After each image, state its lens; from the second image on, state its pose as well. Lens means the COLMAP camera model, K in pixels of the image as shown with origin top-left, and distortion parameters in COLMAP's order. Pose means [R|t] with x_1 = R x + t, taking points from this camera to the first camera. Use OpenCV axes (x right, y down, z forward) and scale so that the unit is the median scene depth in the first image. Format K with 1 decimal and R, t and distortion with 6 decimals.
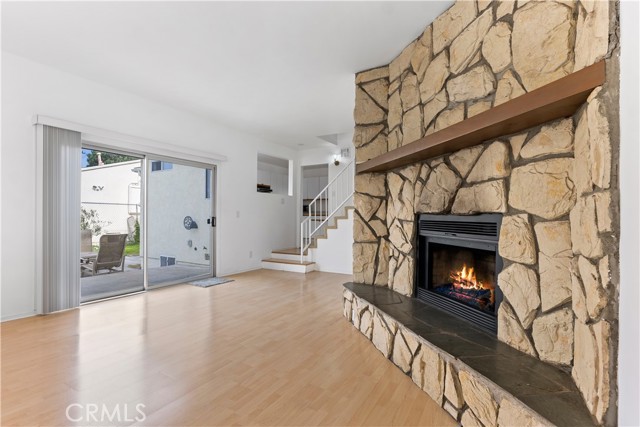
lens RADIAL K [[311.2, 0, 316.2], [0, 311.2, 217.1], [0, 0, 1]] dist [0.012973, 0.000455]
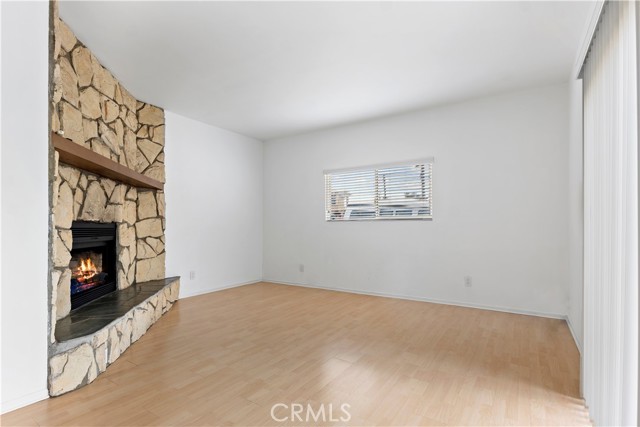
lens RADIAL K [[311.2, 0, 322.9], [0, 311.2, 218.9], [0, 0, 1]] dist [0.012973, 0.000455]
pose [[-0.999290, -0.009120, 0.036569, -0.504347], [-0.009371, 0.999934, -0.006702, -0.020358], [-0.036506, -0.007040, -0.999309, 2.044751]]
